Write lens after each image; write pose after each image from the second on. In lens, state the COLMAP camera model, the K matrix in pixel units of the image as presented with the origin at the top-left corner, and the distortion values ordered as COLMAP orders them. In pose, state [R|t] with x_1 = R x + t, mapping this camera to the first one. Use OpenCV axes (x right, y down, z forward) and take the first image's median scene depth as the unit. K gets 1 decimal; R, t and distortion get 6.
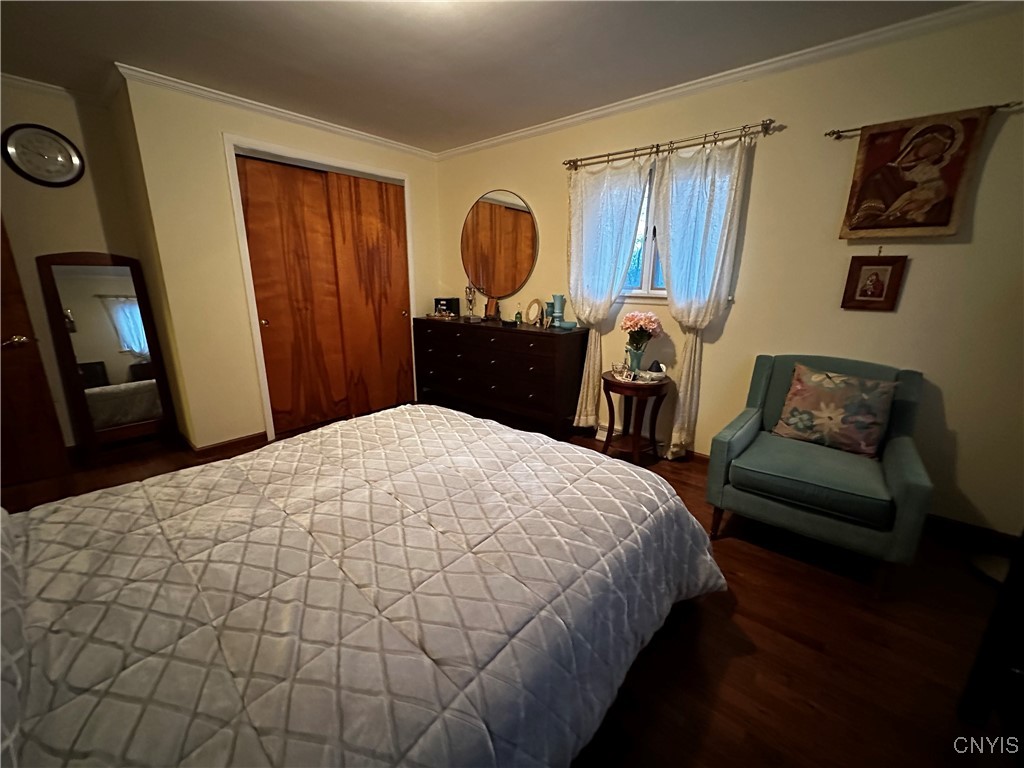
lens RADIAL K [[407.8, 0, 512.0], [0, 407.8, 384.0], [0, 0, 1]] dist [-0.002438, 0.000281]
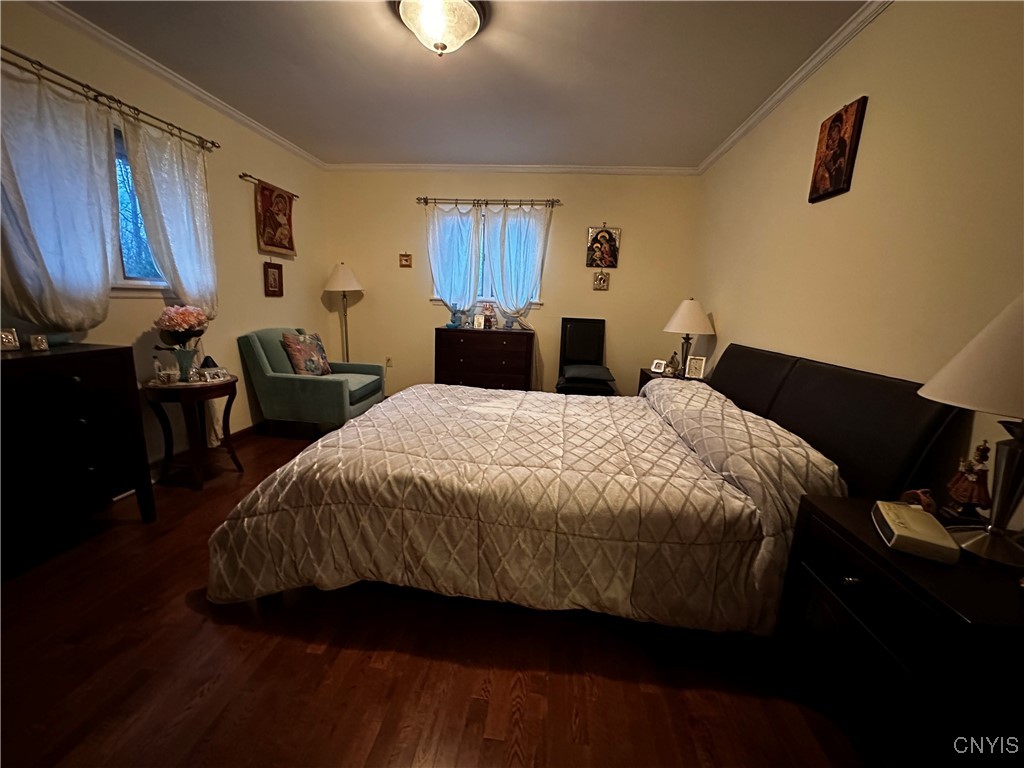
lens RADIAL K [[407.8, 0, 512.0], [0, 407.8, 384.0], [0, 0, 1]] dist [-0.002438, 0.000281]
pose [[-0.552012, -0.186351, 0.812746, -1.085776], [0.172176, 0.928228, 0.329770, -0.246112], [-0.815866, 0.321972, -0.480308, 1.198682]]
